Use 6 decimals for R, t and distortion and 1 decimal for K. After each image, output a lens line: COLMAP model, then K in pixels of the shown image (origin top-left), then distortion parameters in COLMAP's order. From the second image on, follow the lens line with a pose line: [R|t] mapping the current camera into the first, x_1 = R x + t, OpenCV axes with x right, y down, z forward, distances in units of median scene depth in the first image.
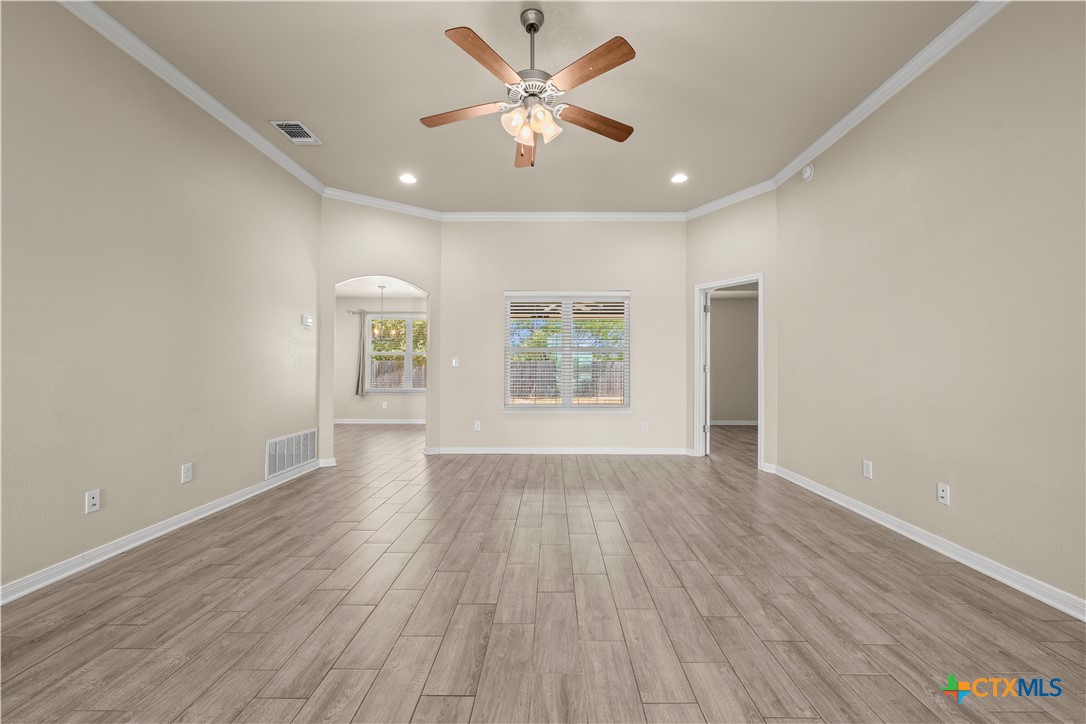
lens RADIAL K [[430.6, 0, 547.9], [0, 430.6, 362.0], [0, 0, 1]] dist [0.001750, -0.001602]
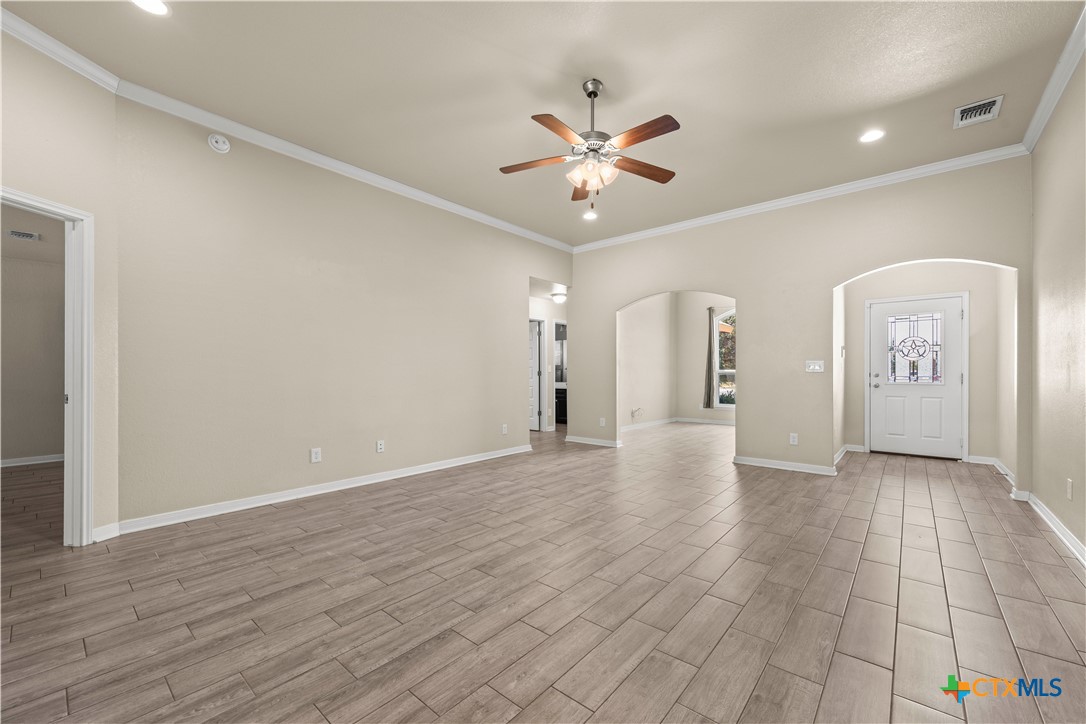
lens RADIAL K [[430.6, 0, 547.8], [0, 430.6, 371.6], [0, 0, 1]] dist [0.001750, -0.001602]
pose [[-0.772880, -0.000464, 0.634552, -0.443090], [-0.010323, 0.999877, -0.011842, 0.015368], [-0.634469, -0.015702, -0.772789, 1.250721]]
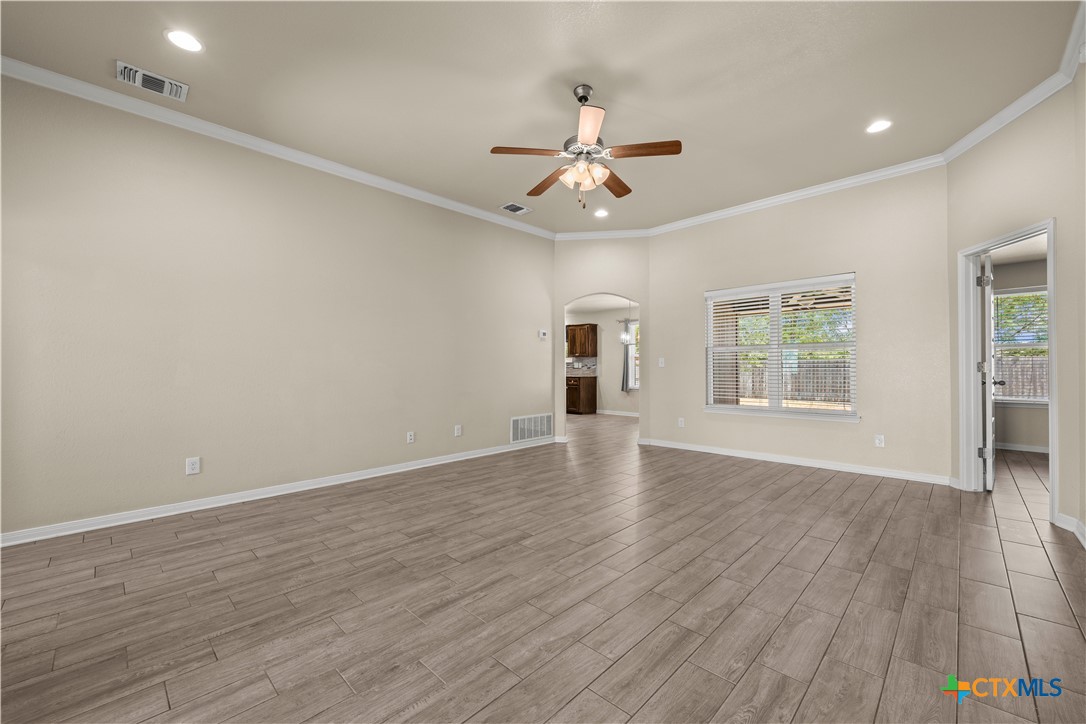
lens RADIAL K [[430.6, 0, 543.7], [0, 430.6, 363.0], [0, 0, 1]] dist [0.001750, -0.001602]
pose [[0.721085, -0.013785, -0.692710, 0.462115], [0.016288, 0.999863, -0.002942, -0.000465], [0.692656, -0.009161, 0.721210, 0.003313]]
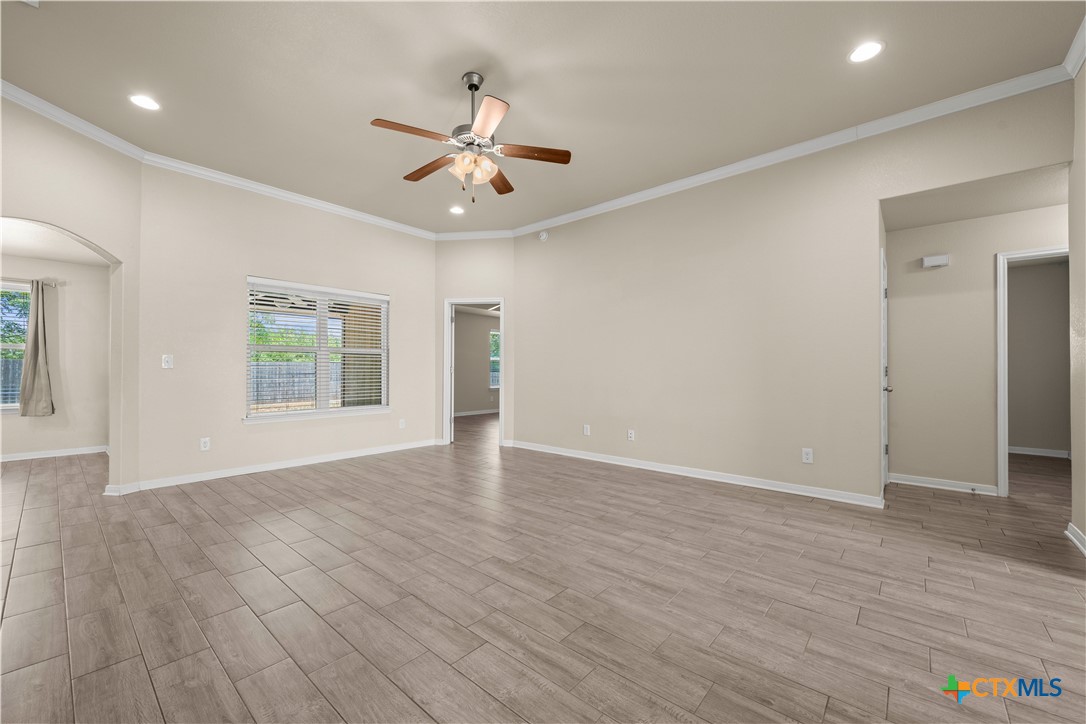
lens RADIAL K [[430.6, 0, 552.9], [0, 430.6, 368.9], [0, 0, 1]] dist [0.001750, -0.001602]
pose [[0.639441, -0.000449, 0.768840, -0.506975], [-0.010677, 0.999898, 0.009464, -0.001723], [-0.768766, -0.014261, 0.639371, 0.032713]]
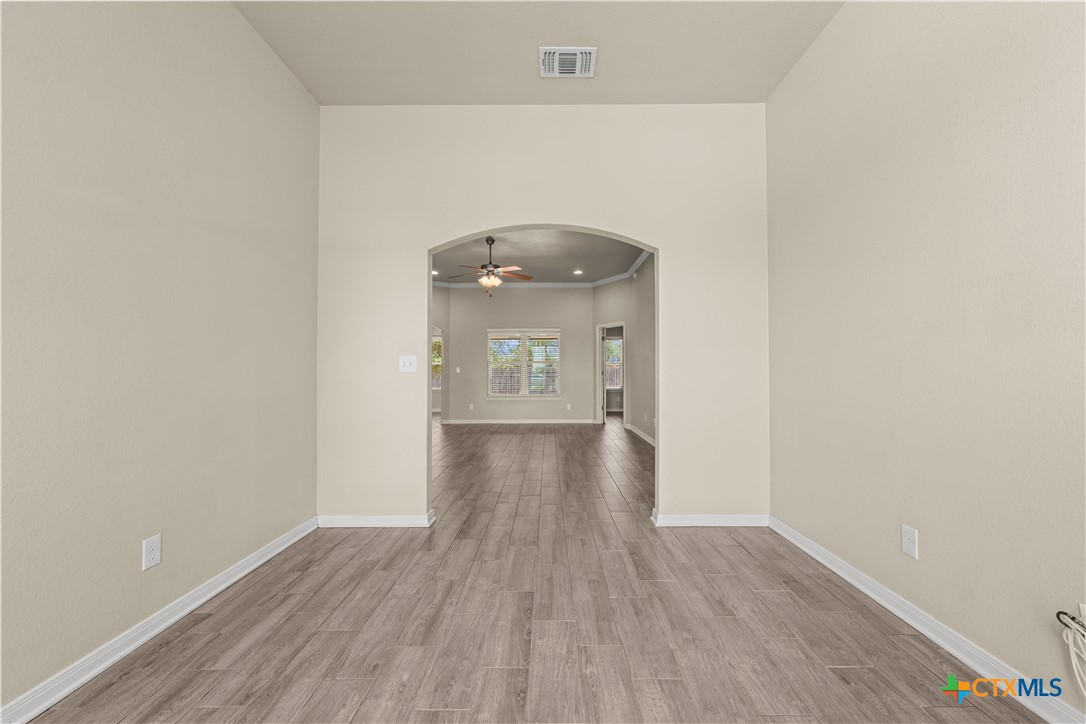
lens RADIAL K [[419.2, 0, 554.7], [0, 419.2, 358.8], [0, 0, 1]] dist [-0.000202, 0.000076]
pose [[0.999841, -0.004897, 0.017127, 0.195537], [0.005196, 0.999834, -0.017486, -0.018619], [-0.017038, 0.017572, 0.999700, -0.943692]]
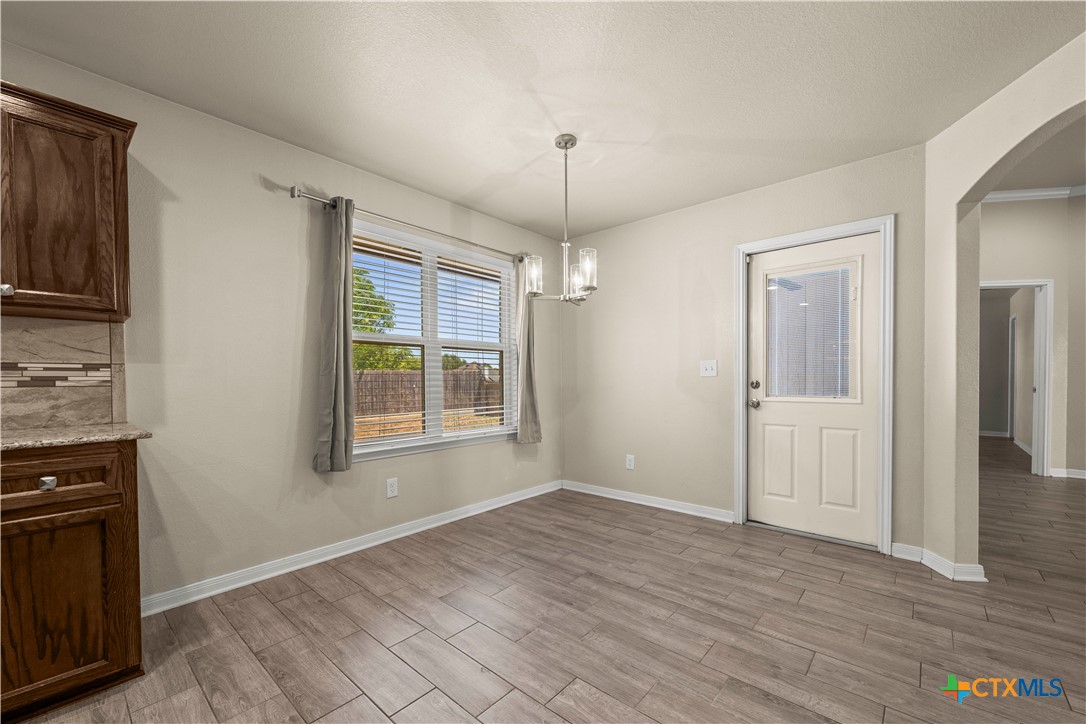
lens RADIAL K [[430.6, 0, 550.3], [0, 430.6, 384.6], [0, 0, 1]] dist [0.001750, -0.001602]
pose [[0.651516, -0.019423, 0.758386, -1.206868], [-0.003148, 0.999594, 0.028306, 0.014859], [-0.758628, -0.020829, 0.651191, 1.451528]]
